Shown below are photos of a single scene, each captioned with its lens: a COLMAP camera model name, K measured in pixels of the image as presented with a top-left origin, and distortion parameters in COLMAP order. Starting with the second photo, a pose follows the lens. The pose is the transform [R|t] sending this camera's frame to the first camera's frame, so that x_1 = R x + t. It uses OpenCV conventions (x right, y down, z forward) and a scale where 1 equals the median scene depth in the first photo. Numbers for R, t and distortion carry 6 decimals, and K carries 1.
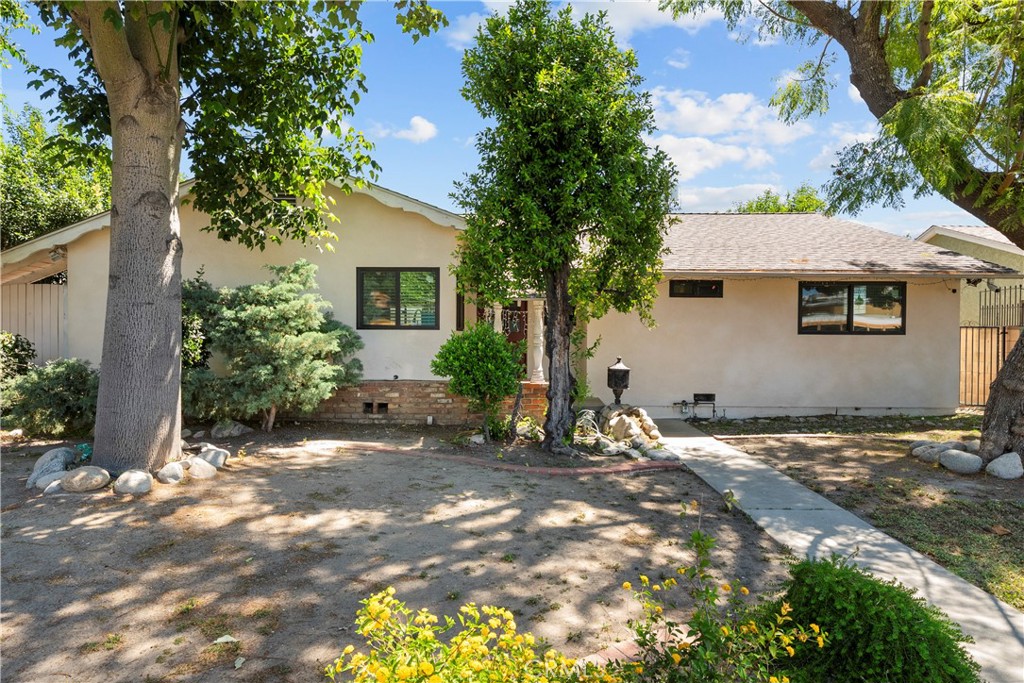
lens RADIAL K [[555.5, 0, 516.4], [0, 555.5, 339.6], [0, 0, 1]] dist [0.001061, -0.000208]
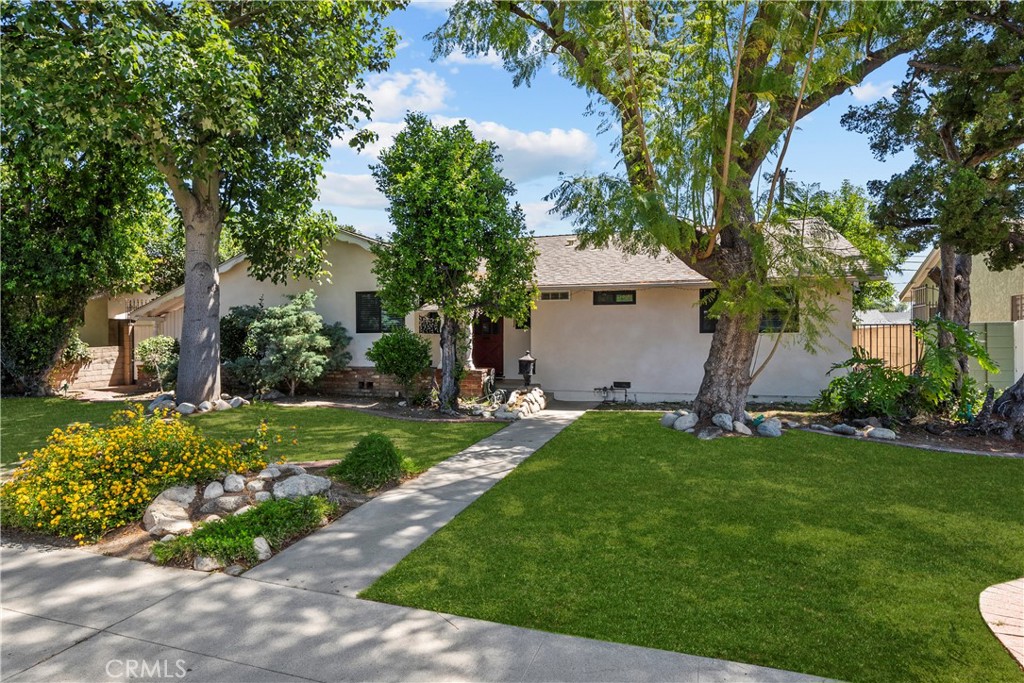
lens RADIAL K [[555.5, 0, 505.9], [0, 555.5, 345.2], [0, 0, 1]] dist [0.001061, -0.000208]
pose [[0.951437, -0.006433, -0.307776, 0.615709], [0.005438, 0.999977, -0.004092, 0.024770], [0.307795, 0.002219, 0.951450, -0.337904]]
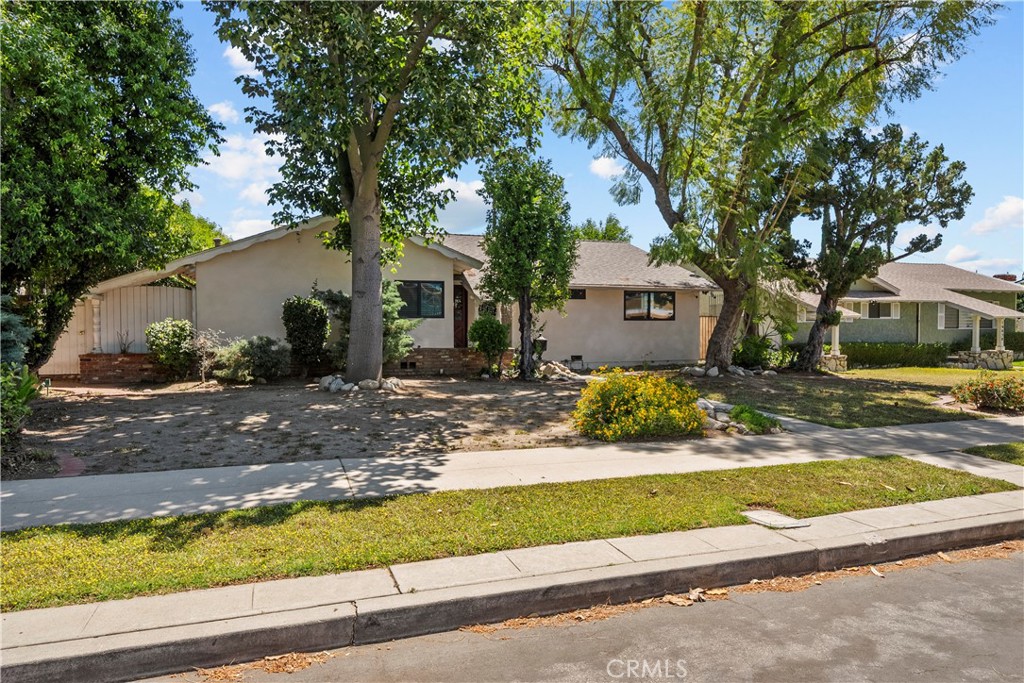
lens RADIAL K [[589.8, 0, 512.8], [0, 589.8, 336.4], [0, 0, 1]] dist [0.001562, 0.000060]
pose [[0.937227, -0.013953, 0.348440, -0.621609], [0.011461, 0.999892, 0.009211, 0.025636], [-0.348531, -0.004639, 0.937286, -0.824900]]
